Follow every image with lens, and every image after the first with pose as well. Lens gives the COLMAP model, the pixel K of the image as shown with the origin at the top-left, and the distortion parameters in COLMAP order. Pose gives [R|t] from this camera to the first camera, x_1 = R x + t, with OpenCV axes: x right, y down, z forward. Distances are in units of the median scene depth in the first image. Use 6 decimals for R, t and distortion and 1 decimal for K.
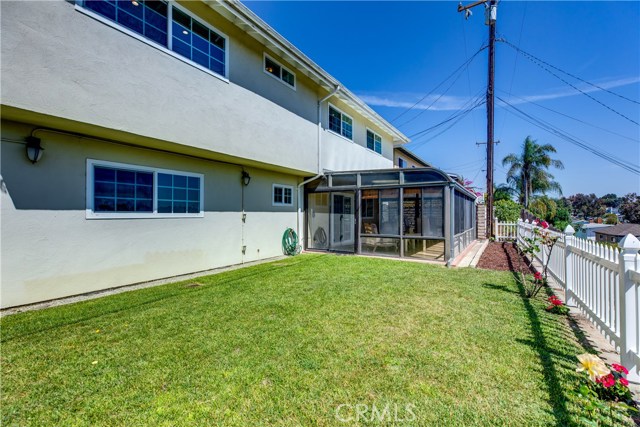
lens RADIAL K [[283.6, 0, 323.2], [0, 283.6, 212.5], [0, 0, 1]] dist [-0.001431, -0.000108]
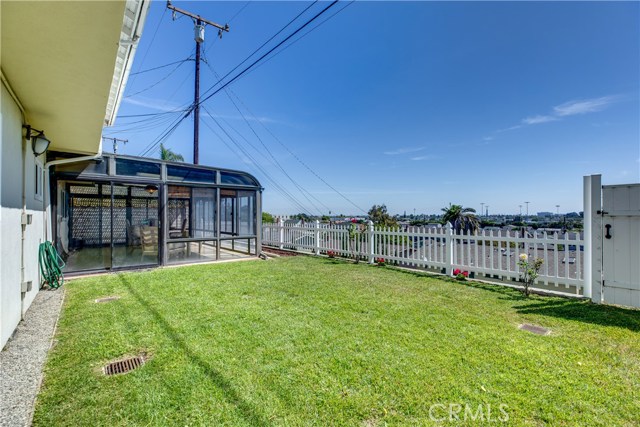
lens RADIAL K [[283.6, 0, 324.2], [0, 283.6, 213.3], [0, 0, 1]] dist [-0.001431, -0.000108]
pose [[0.311293, 0.005350, 0.950299, -0.486997], [-0.002547, 0.999985, -0.004795, 0.003073], [-0.950311, -0.000928, 0.311302, 0.323183]]
